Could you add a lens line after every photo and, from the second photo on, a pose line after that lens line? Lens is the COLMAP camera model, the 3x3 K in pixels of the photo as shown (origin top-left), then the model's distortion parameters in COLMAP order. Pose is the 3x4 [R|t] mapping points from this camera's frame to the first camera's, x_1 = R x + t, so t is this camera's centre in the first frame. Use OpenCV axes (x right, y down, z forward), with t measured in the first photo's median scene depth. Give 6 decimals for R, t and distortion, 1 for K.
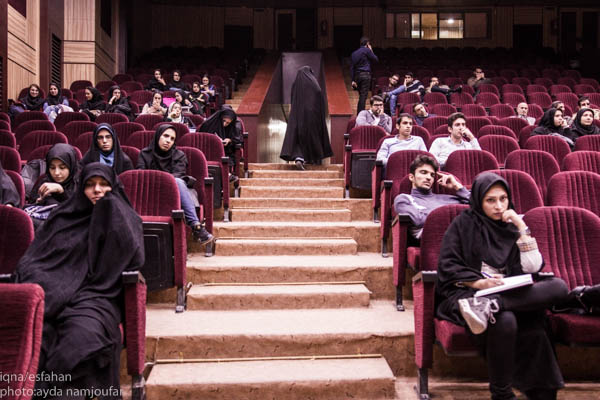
lens RADIAL K [[345.0, 0, 300.0], [0, 345.0, 200.4], [0, 0, 1]] dist [0.005357, 0.000281]
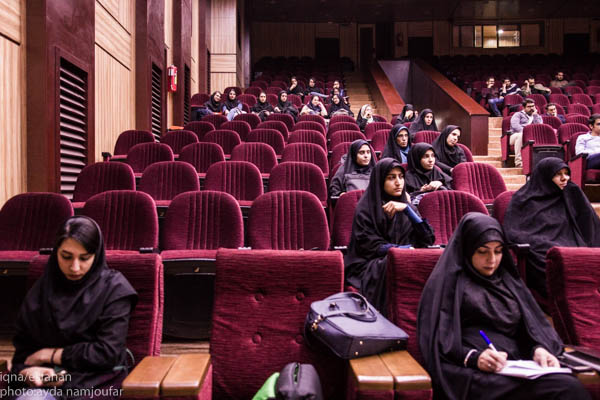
lens RADIAL K [[298.5, 0, 294.1], [0, 298.5, 187.6], [0, 0, 1]] dist [0.005685, 0.002681]
pose [[0.999746, 0.000422, -0.022537, -0.281081], [-0.000348, 0.999995, 0.003293, 0.000307], [0.022538, -0.003284, 0.999741, -0.026496]]
